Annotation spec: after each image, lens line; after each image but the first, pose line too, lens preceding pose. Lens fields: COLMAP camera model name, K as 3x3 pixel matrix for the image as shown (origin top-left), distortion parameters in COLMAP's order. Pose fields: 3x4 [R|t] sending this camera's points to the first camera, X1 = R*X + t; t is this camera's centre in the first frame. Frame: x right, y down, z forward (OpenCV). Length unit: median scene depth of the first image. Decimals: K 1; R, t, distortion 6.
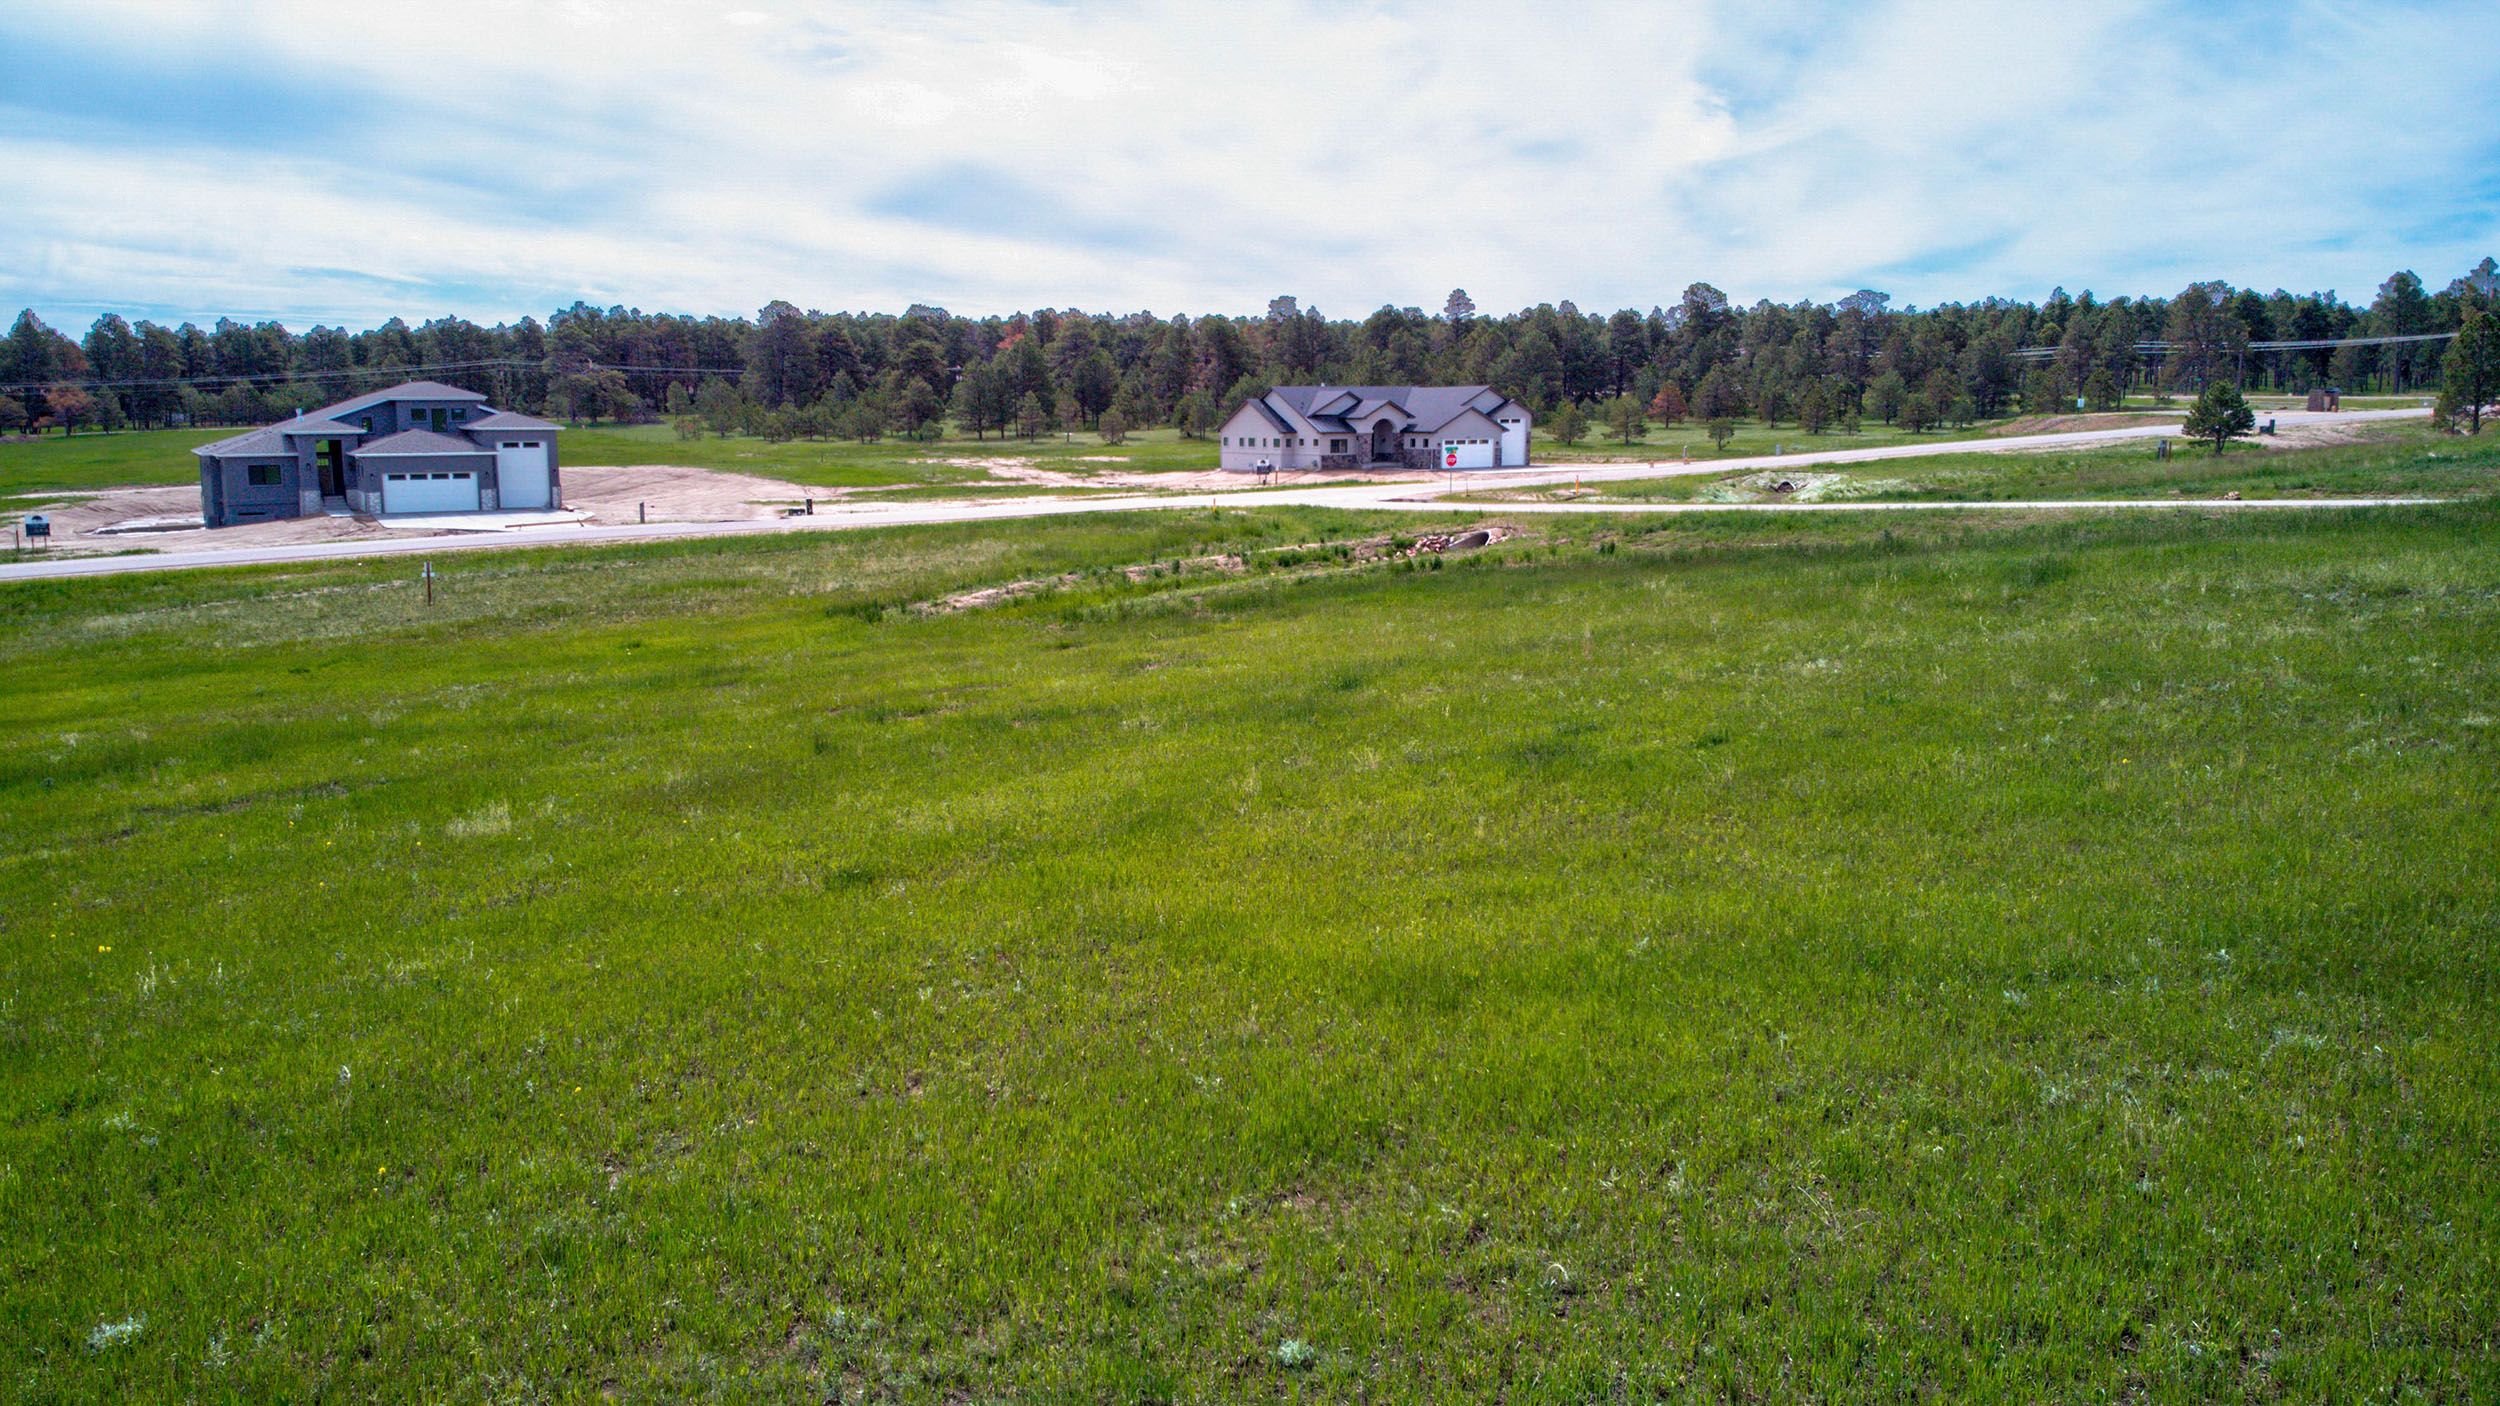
lens RADIAL K [[1854.1, 0, 1234.5], [0, 1854.1, 708.1], [0, 0, 1]] dist [0.054156, -0.151502]
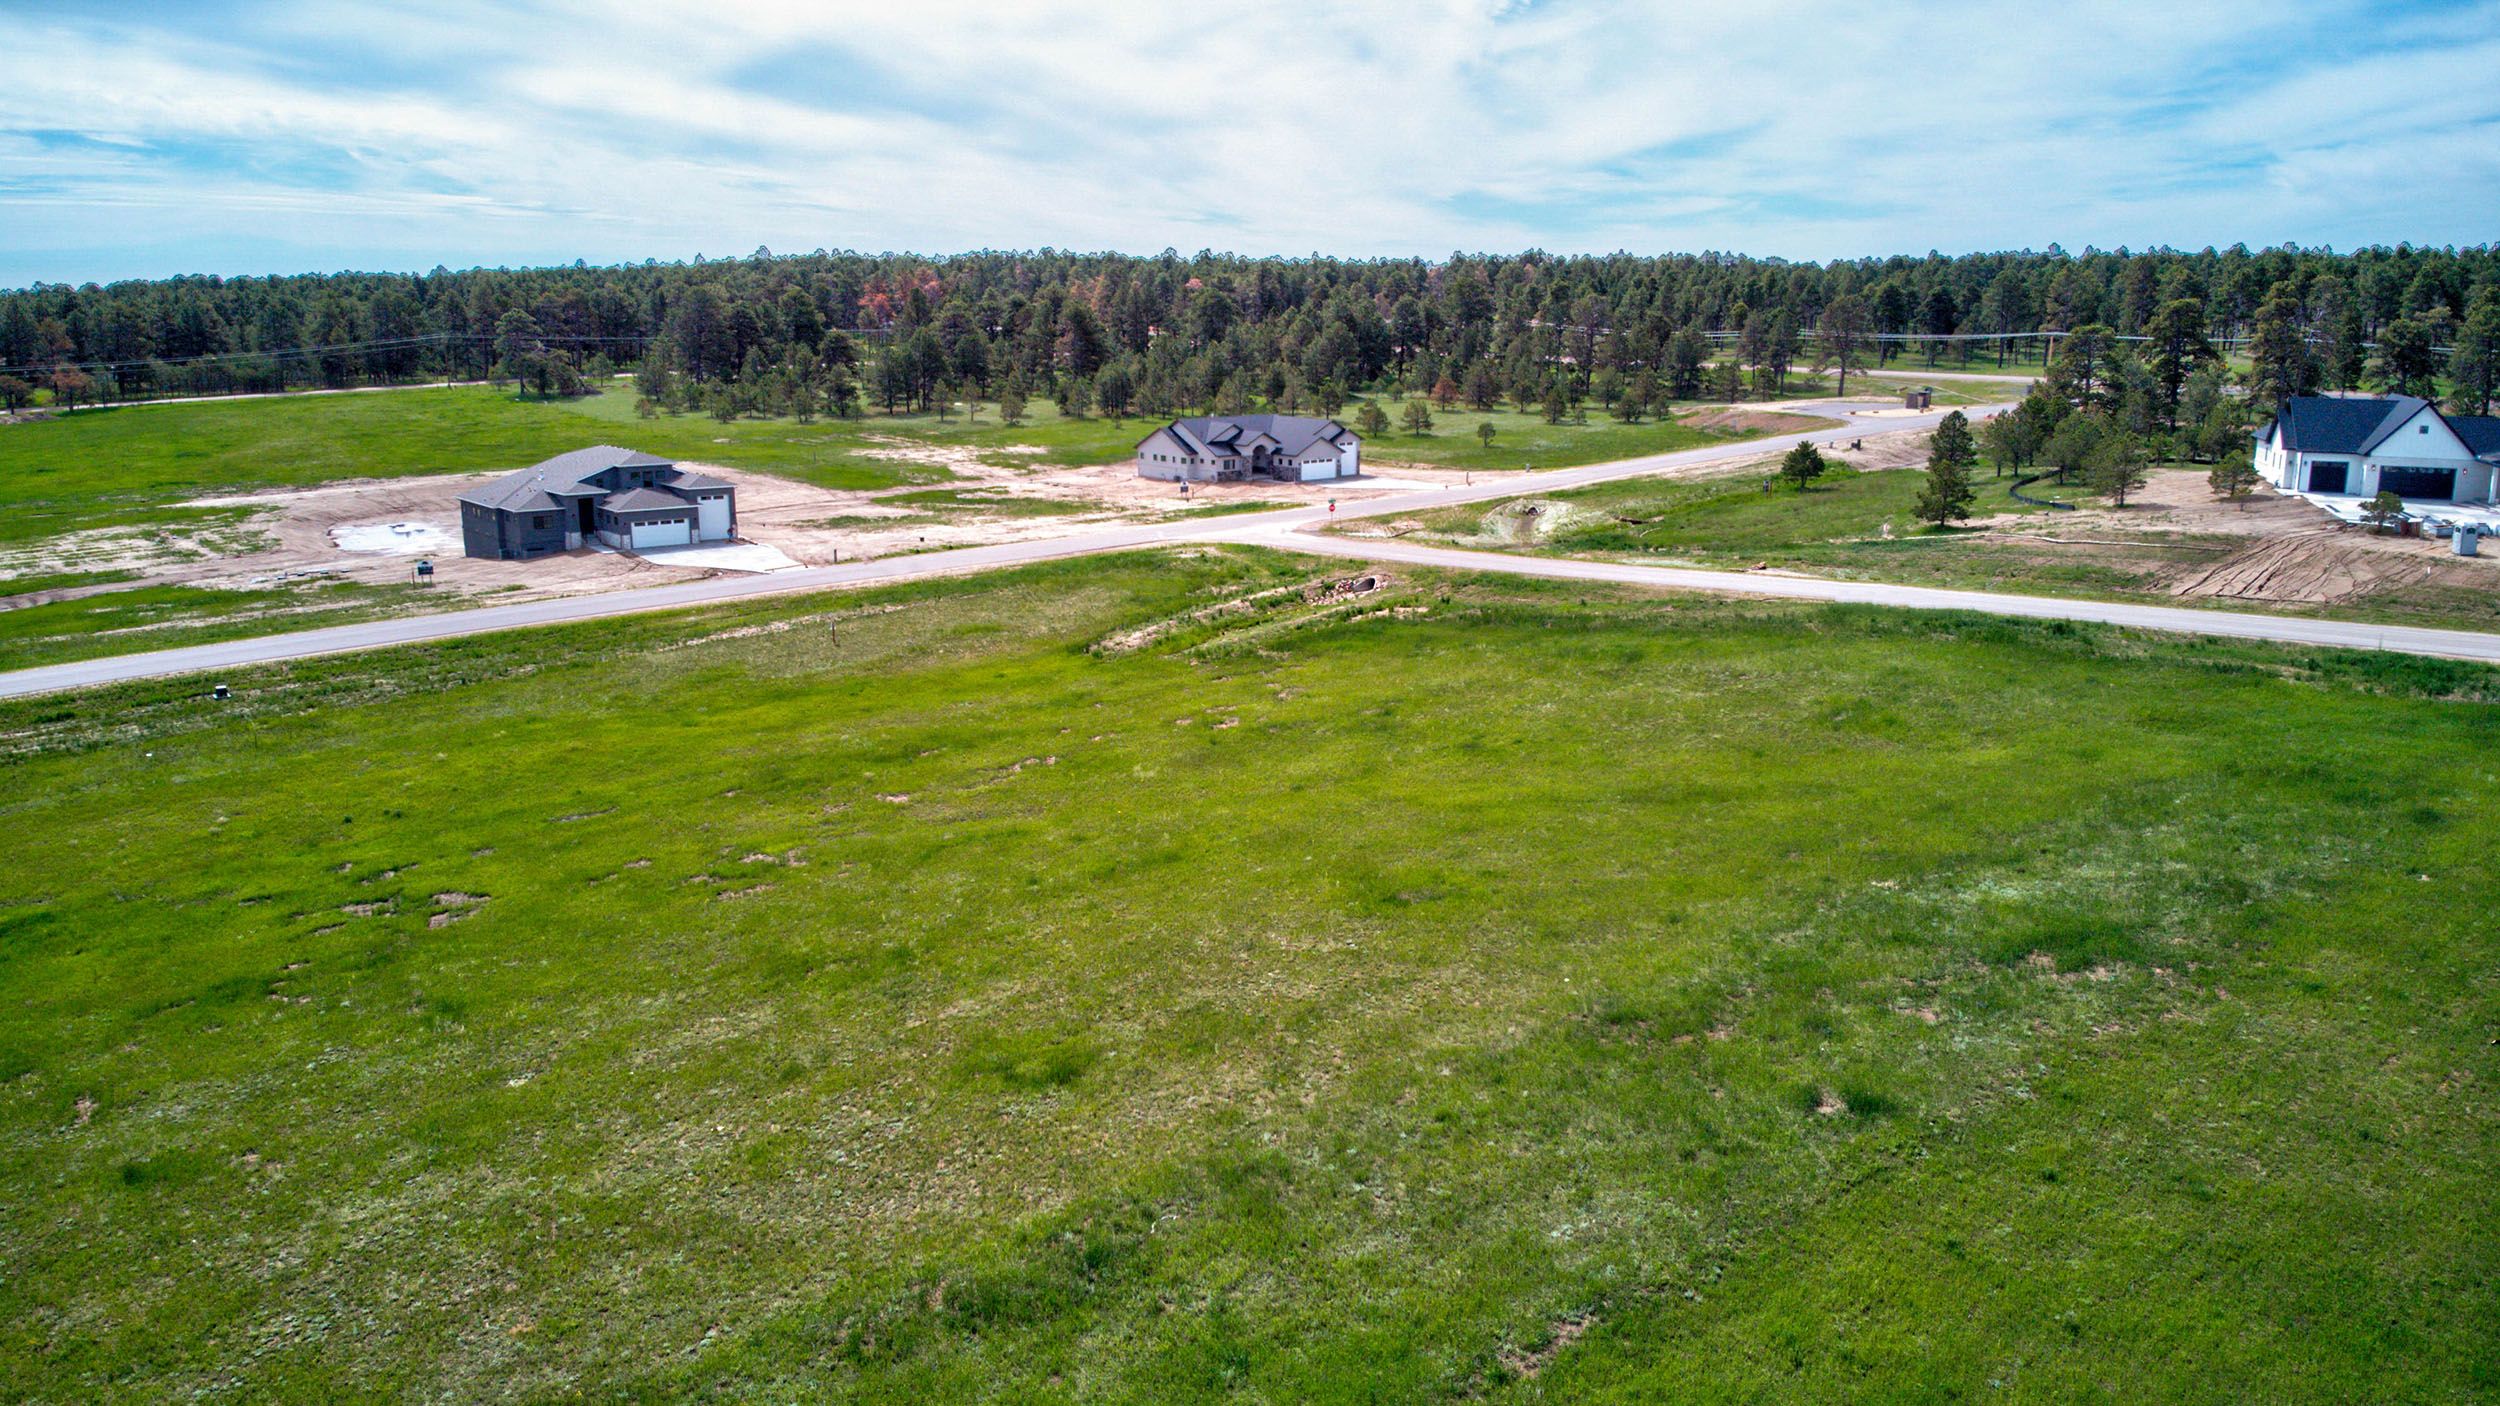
lens RADIAL K [[1854.1, 0, 1252.9], [0, 1854.1, 716.3], [0, 0, 1]] dist [0.054156, -0.151502]
pose [[0.990236, -0.027085, 0.136744, -0.125154], [0.017392, 0.997283, 0.071585, -0.050546], [-0.138311, -0.068507, 0.988017, -0.418275]]
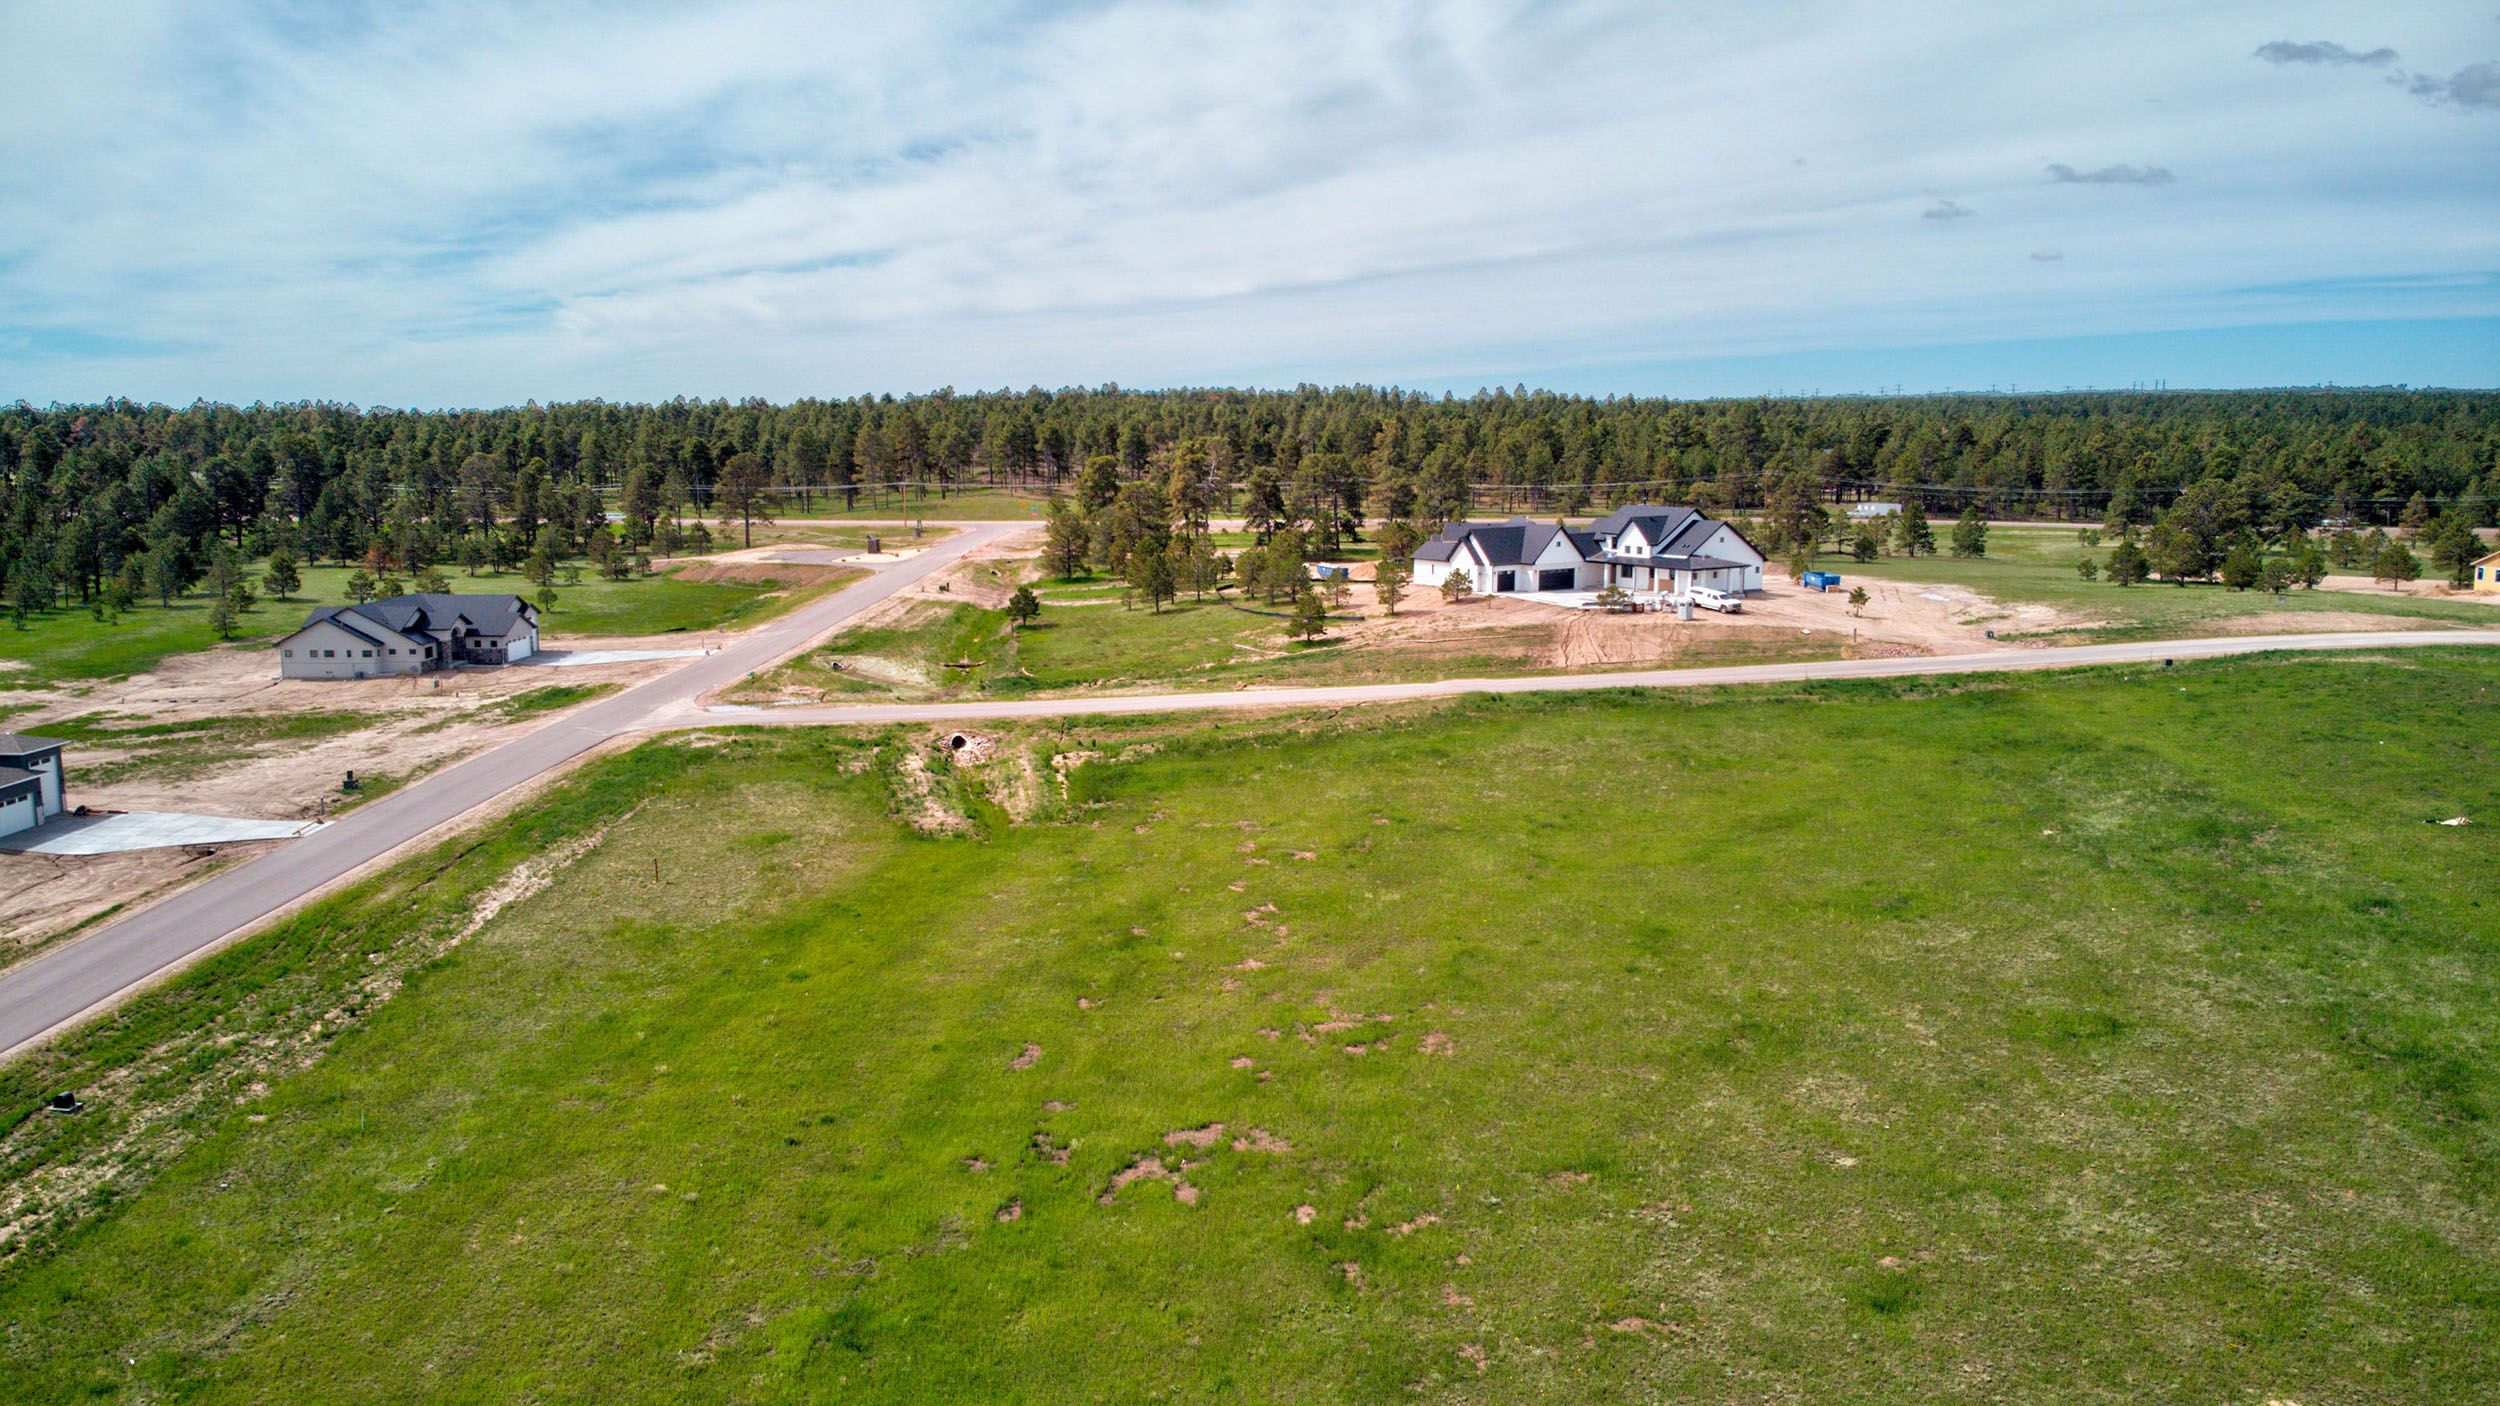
lens RADIAL K [[1854.1, 0, 1237.3], [0, 1854.1, 704.4], [0, 0, 1]] dist [0.054156, -0.151502]
pose [[0.568806, -0.121932, 0.813383, -0.666205], [0.129891, 0.989857, 0.057552, -0.107885], [-0.812150, 0.072915, 0.578874, -0.177919]]
